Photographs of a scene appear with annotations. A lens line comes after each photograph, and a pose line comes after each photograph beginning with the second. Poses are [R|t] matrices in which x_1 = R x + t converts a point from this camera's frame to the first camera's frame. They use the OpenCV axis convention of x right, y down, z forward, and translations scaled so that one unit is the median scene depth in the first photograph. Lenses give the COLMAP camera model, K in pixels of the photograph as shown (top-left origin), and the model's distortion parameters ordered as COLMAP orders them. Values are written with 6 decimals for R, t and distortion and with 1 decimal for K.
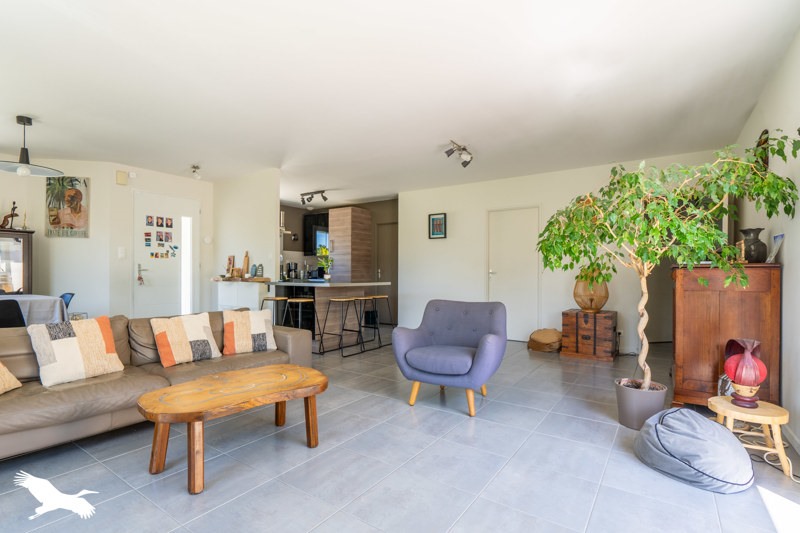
lens RADIAL K [[368.7, 0, 396.8], [0, 368.7, 270.0], [0, 0, 1]] dist [0.001420, 0.000938]
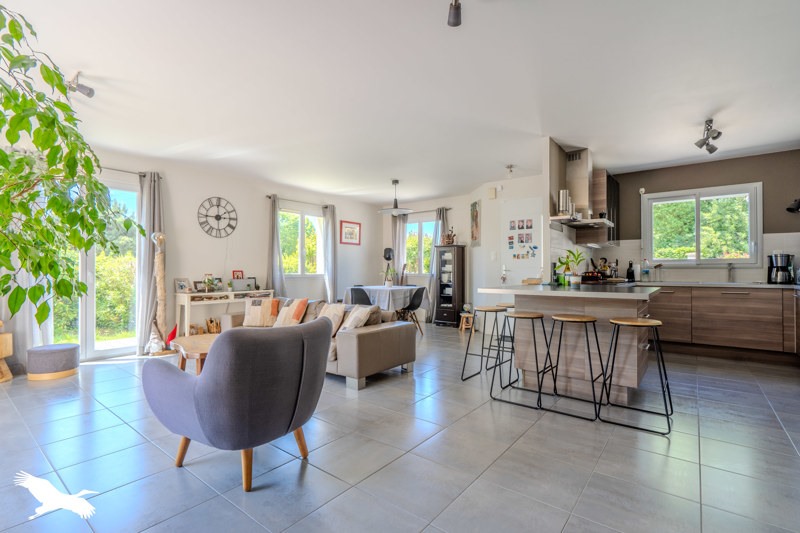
lens RADIAL K [[368.7, 0, 402.0], [0, 368.7, 268.2], [0, 0, 1]] dist [0.001420, 0.000938]
pose [[-0.034744, -0.014851, -0.999286, 0.427086], [0.005882, 0.999869, -0.015064, 0.008431], [0.999379, -0.006401, -0.034652, 0.693546]]
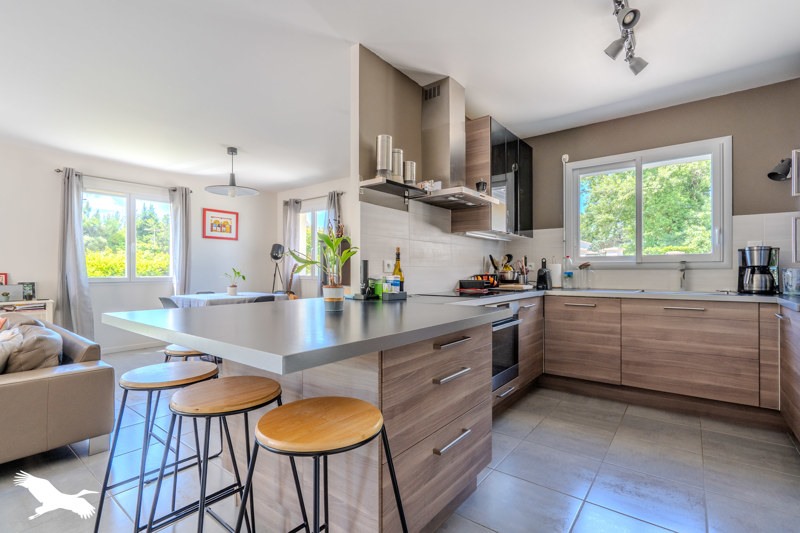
lens RADIAL K [[368.7, 0, 395.4], [0, 368.7, 271.5], [0, 0, 1]] dist [0.001420, 0.000938]
pose [[-0.035205, -0.007143, -0.999355, 0.110180], [0.007676, 0.999943, -0.007418, 0.004473], [0.999351, -0.007932, -0.035148, 1.018244]]
